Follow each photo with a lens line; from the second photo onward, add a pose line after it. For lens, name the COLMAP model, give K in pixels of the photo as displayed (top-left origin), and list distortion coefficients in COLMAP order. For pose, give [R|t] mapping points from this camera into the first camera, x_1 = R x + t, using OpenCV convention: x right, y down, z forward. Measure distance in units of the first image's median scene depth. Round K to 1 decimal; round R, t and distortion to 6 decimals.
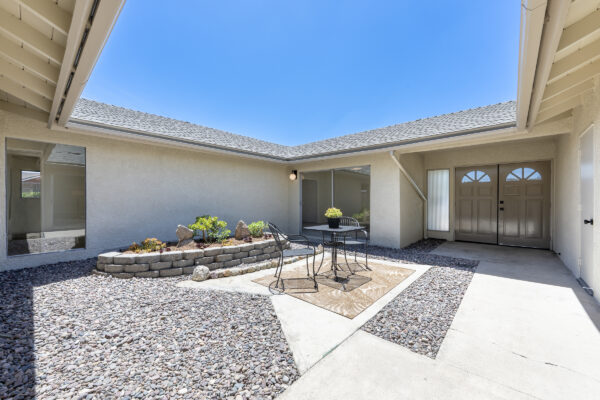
lens RADIAL K [[238.6, 0, 296.9], [0, 238.6, 198.9], [0, 0, 1]] dist [-0.000683, -0.000011]
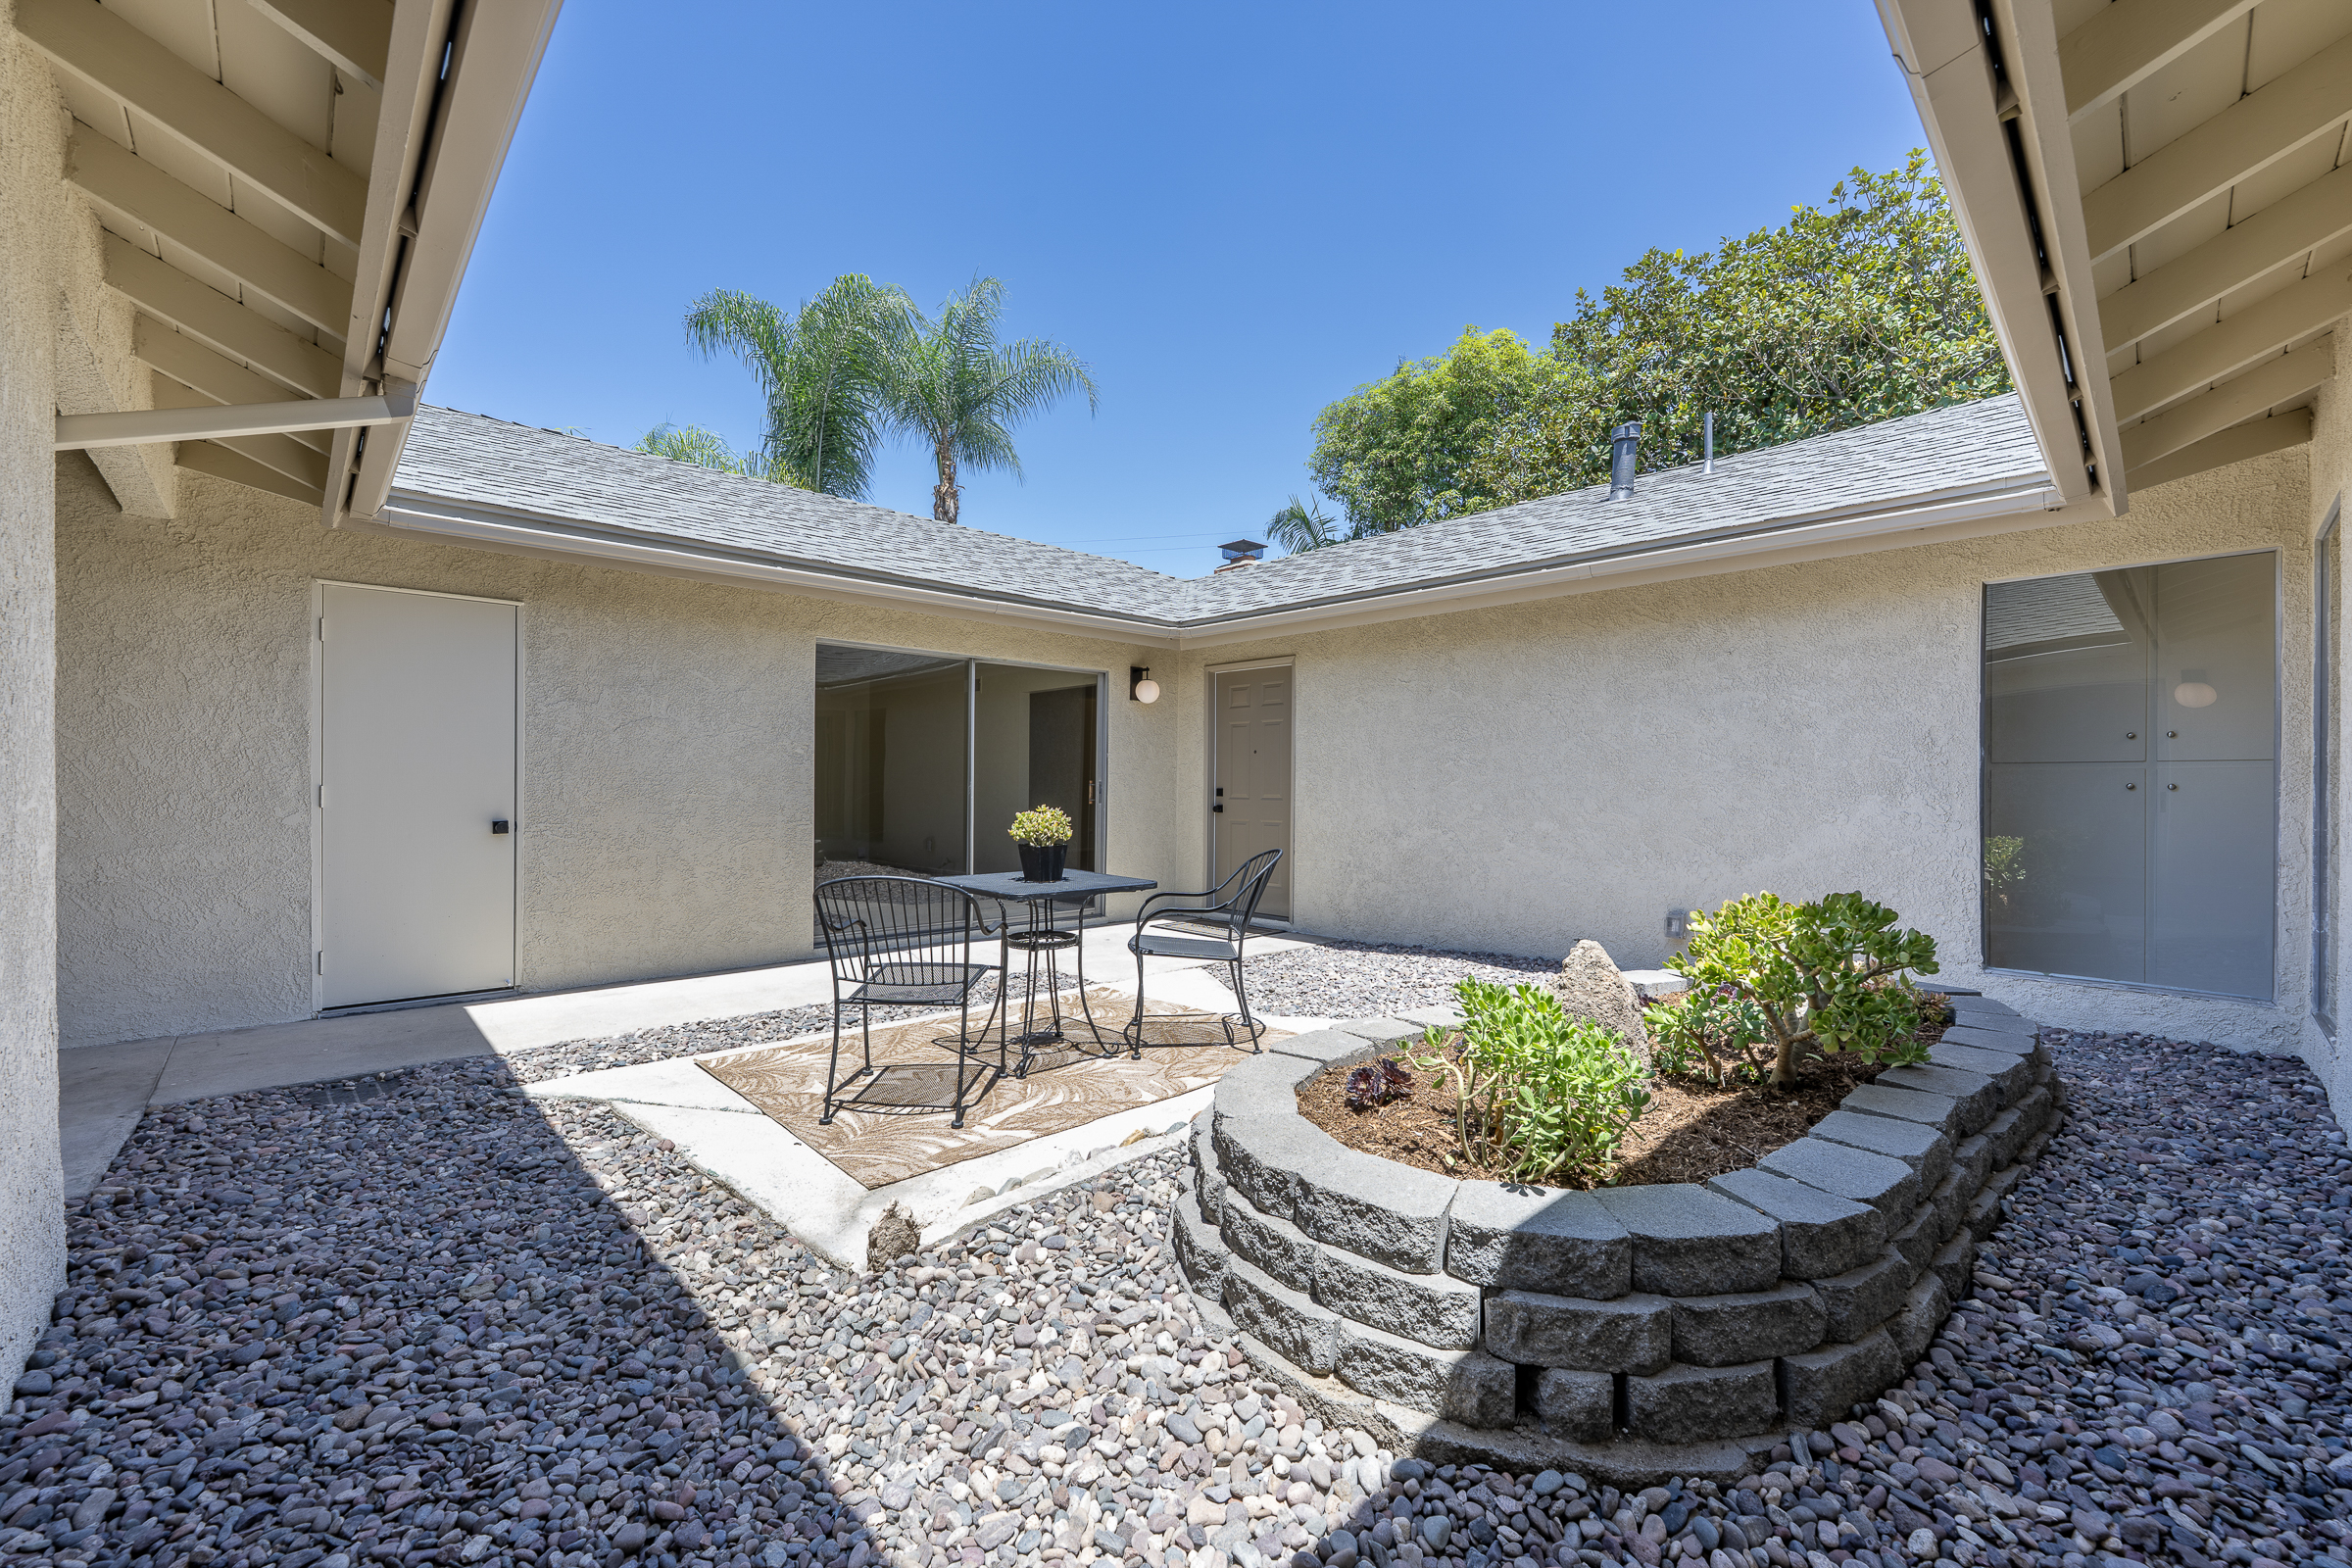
lens RADIAL K [[935.3, 0, 1178.6], [0, 935.3, 787.6], [0, 0, 1]] dist [-0.000683, -0.000011]
pose [[-0.996409, -0.018596, 0.082607, -0.087636], [-0.018228, 0.999820, 0.005199, 0.005998], [-0.082689, 0.003674, -0.996569, 2.176033]]
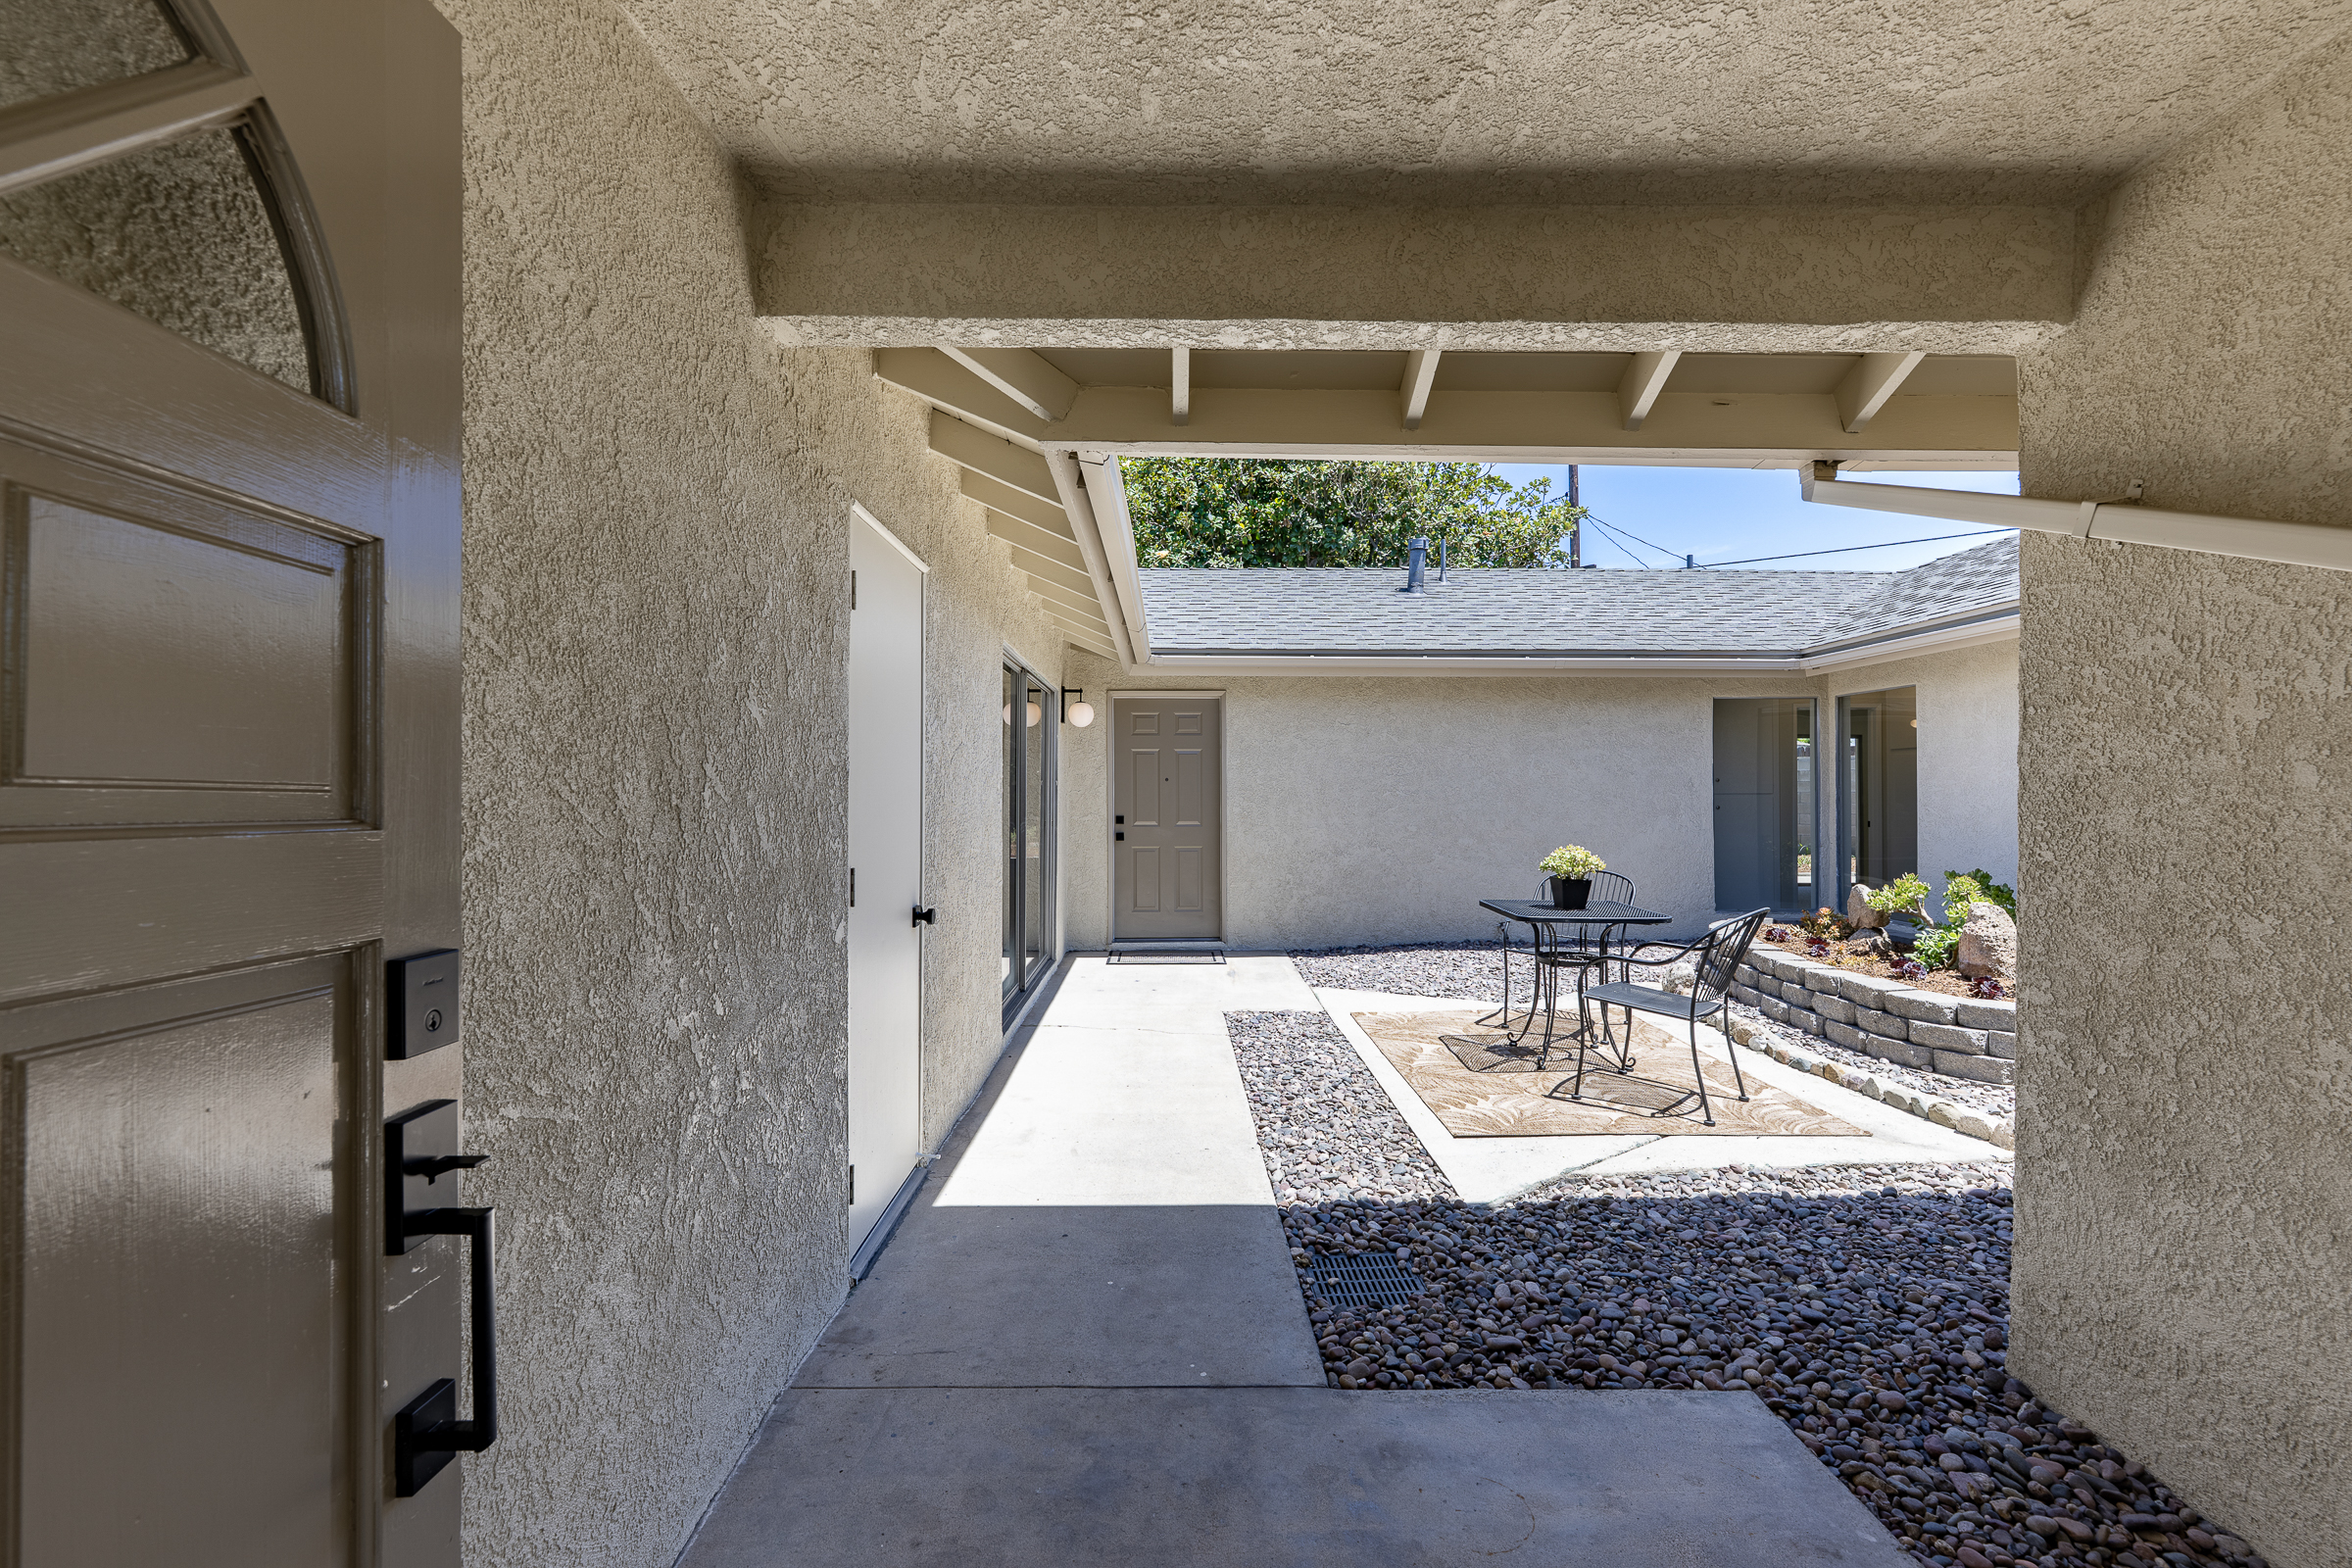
lens RADIAL K [[994.5, 0, 1186.7], [0, 994.5, 788.3], [0, 0, 1]] dist [-0.000833, -0.000021]
pose [[-0.728681, -0.013826, -0.684714, 1.525882], [-0.008689, 0.999902, -0.010943, -0.023545], [0.684799, -0.002025, -0.728730, 1.723496]]
